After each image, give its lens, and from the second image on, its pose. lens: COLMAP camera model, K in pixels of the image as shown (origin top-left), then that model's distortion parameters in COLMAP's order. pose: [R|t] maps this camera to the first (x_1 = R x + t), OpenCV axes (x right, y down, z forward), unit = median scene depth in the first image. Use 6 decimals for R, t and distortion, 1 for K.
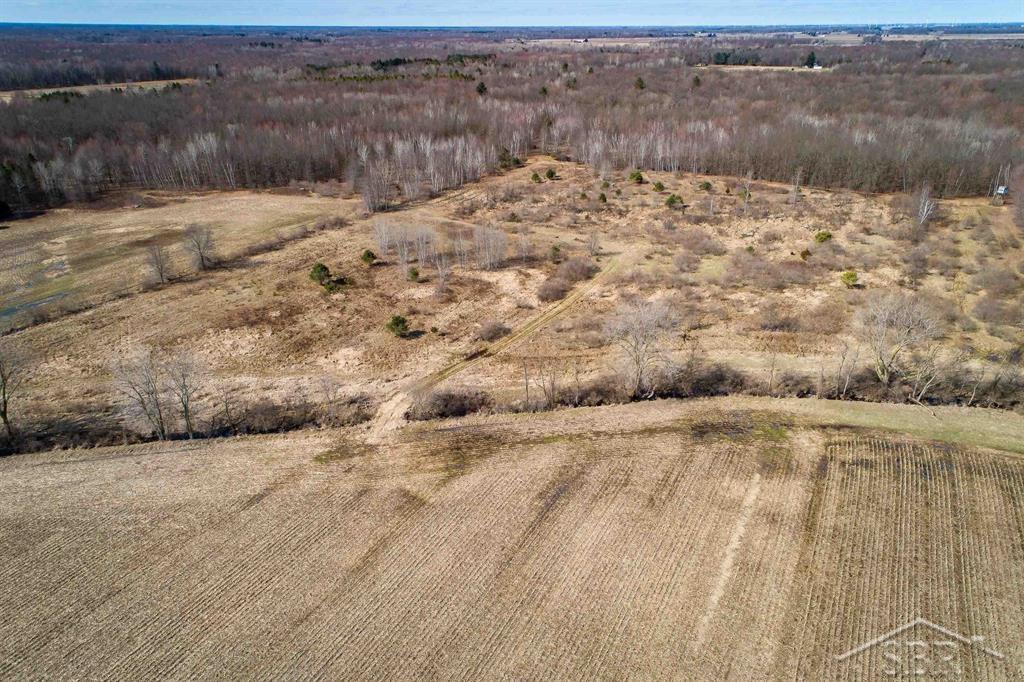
lens RADIAL K [[683.9, 0, 512.0], [0, 683.9, 341.0], [0, 0, 1]] dist [0.010638, 0.001861]
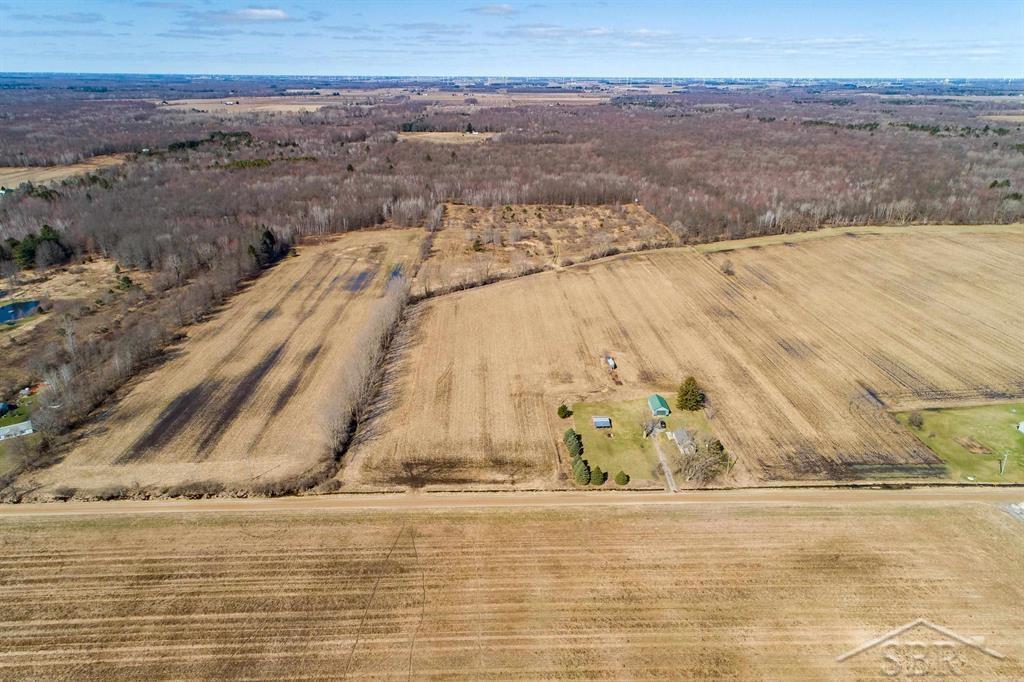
lens RADIAL K [[688.9, 0, 511.9], [0, 688.9, 299.6], [0, 0, 1]] dist [0.024802, 0.003478]
pose [[0.858022, -0.154711, 0.489758, -1.329043], [0.211562, 0.975362, -0.062532, 0.270941], [-0.468017, 0.157268, 0.869613, -1.281552]]
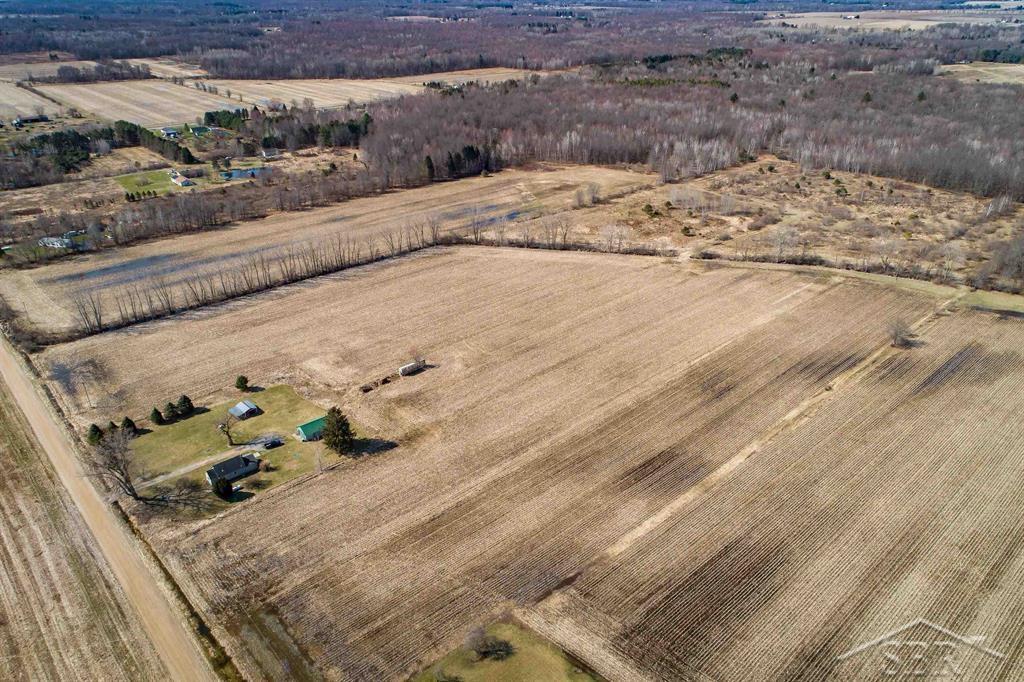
lens RADIAL K [[710.7, 0, 505.6], [0, 710.7, 338.3], [0, 0, 1]] dist [0.015681, 0.001973]
pose [[0.945738, 0.148205, -0.289164, 0.013608], [-0.139766, 0.988935, 0.049739, 0.227793], [0.293336, -0.006625, 0.955987, -1.155597]]
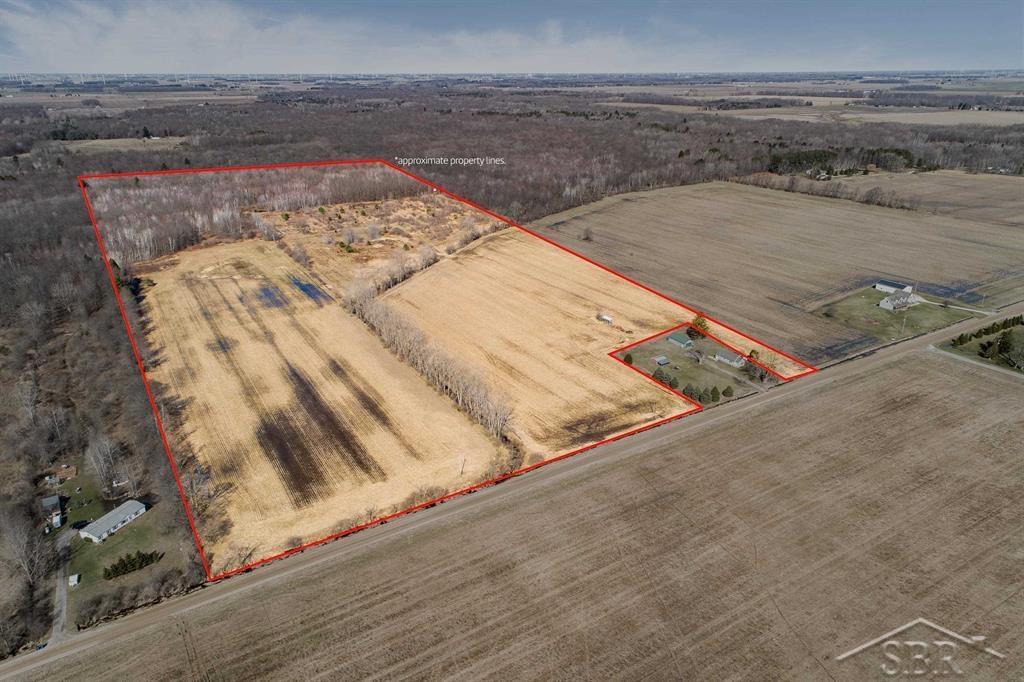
lens RADIAL K [[688.9, 0, 511.9], [0, 688.9, 299.6], [0, 0, 1]] dist [0.024802, 0.003478]
pose [[0.495404, -0.276777, 0.823389, -1.937362], [0.372506, 0.923993, 0.086470, 0.080788], [-0.784738, 0.263879, 0.560851, -0.868067]]
